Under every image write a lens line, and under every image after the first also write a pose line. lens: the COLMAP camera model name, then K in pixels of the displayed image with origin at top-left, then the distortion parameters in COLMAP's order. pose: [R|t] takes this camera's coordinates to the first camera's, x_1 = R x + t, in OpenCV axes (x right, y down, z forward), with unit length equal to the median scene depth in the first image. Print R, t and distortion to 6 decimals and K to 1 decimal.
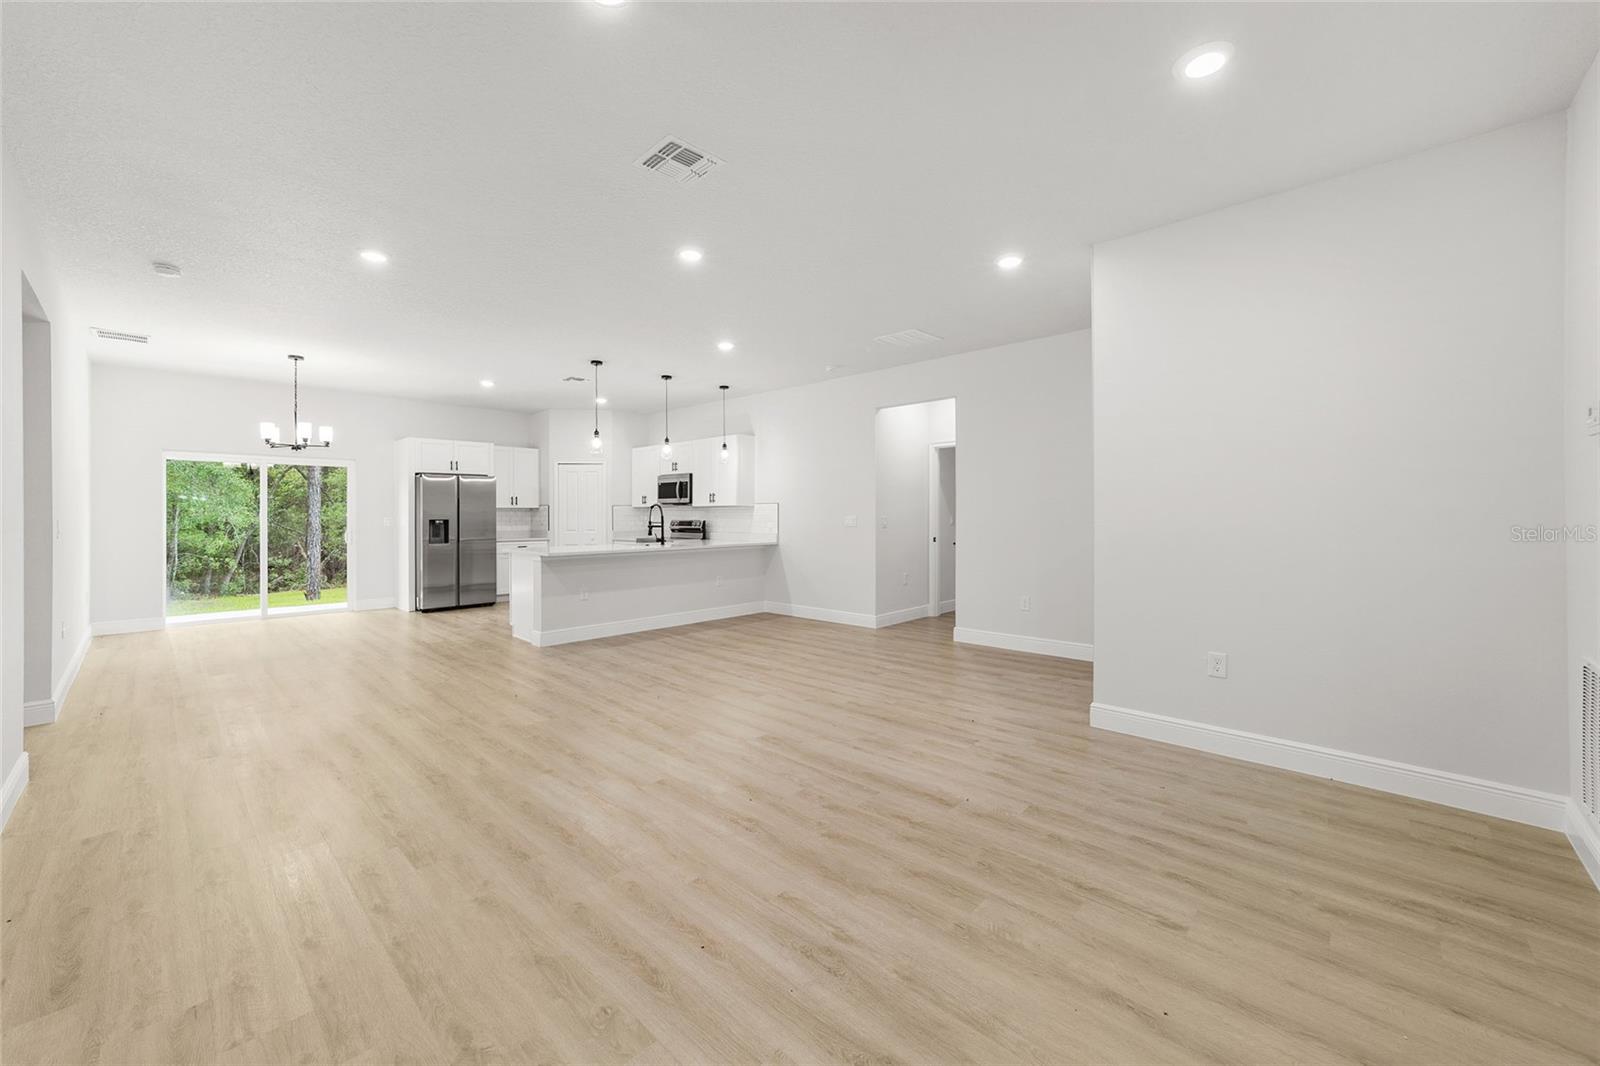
lens RADIAL K [[612.4, 0, 798.5], [0, 612.4, 525.7], [0, 0, 1]] dist [-0.019956, 0.008228]
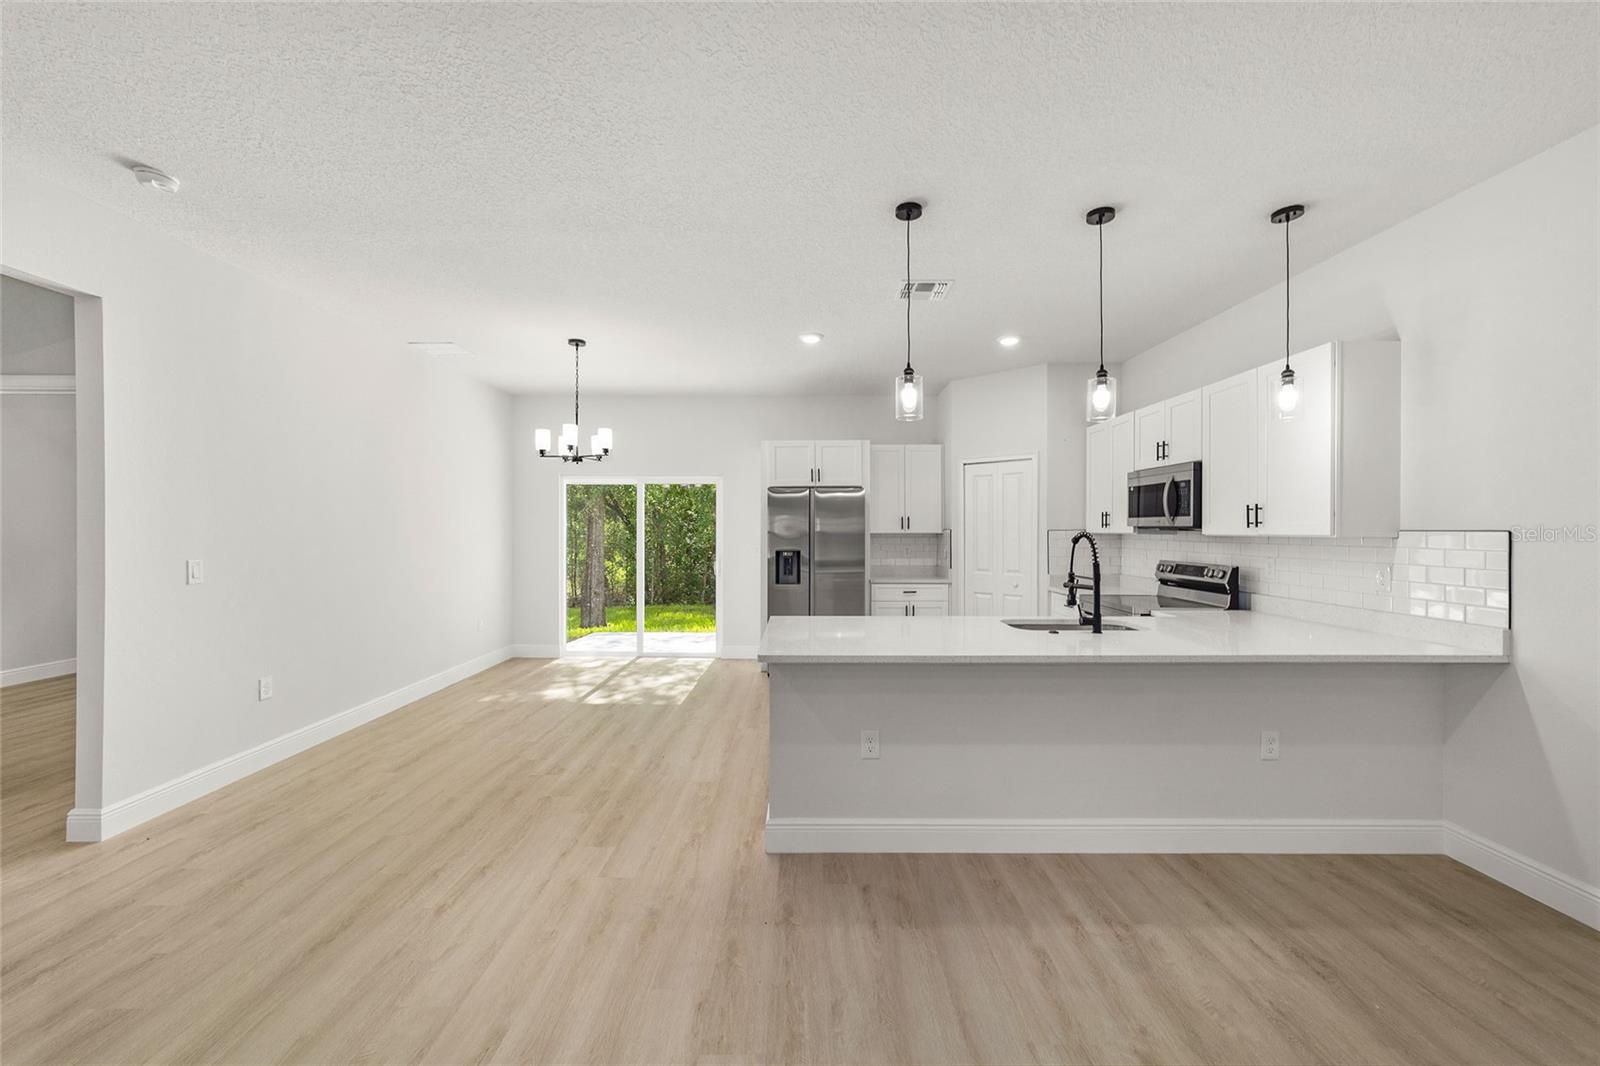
lens RADIAL K [[612.4, 0, 798.5], [0, 612.4, 525.7], [0, 0, 1]] dist [-0.019956, 0.008228]
pose [[0.683169, -0.000809, -0.730260, -0.063221], [-0.017237, 0.999703, -0.017233, -0.031718], [0.730057, 0.024361, 0.682952, 0.600123]]
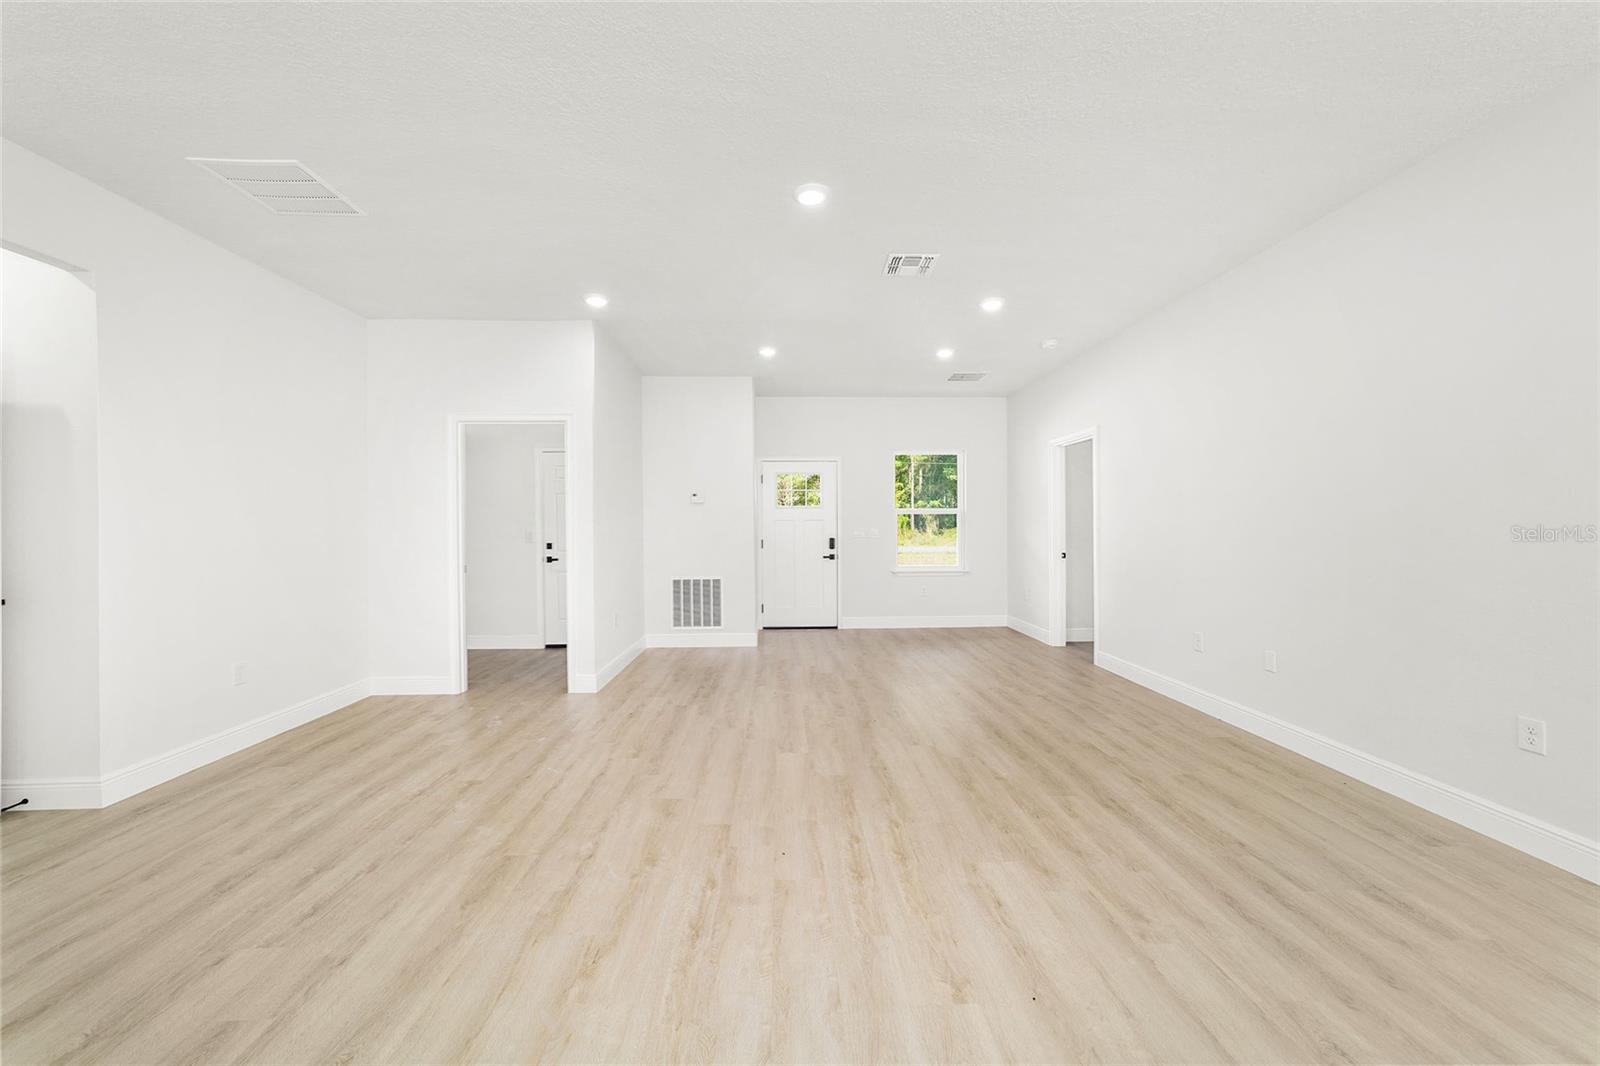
lens RADIAL K [[617.8, 0, 800.5], [0, 617.8, 527.3], [0, 0, 1]] dist [-0.016089, 0.007304]
pose [[-0.708477, 0.006566, 0.705703, -0.393282], [0.021268, 0.999701, 0.012050, -0.014443], [-0.705413, 0.023546, -0.708405, 0.850407]]
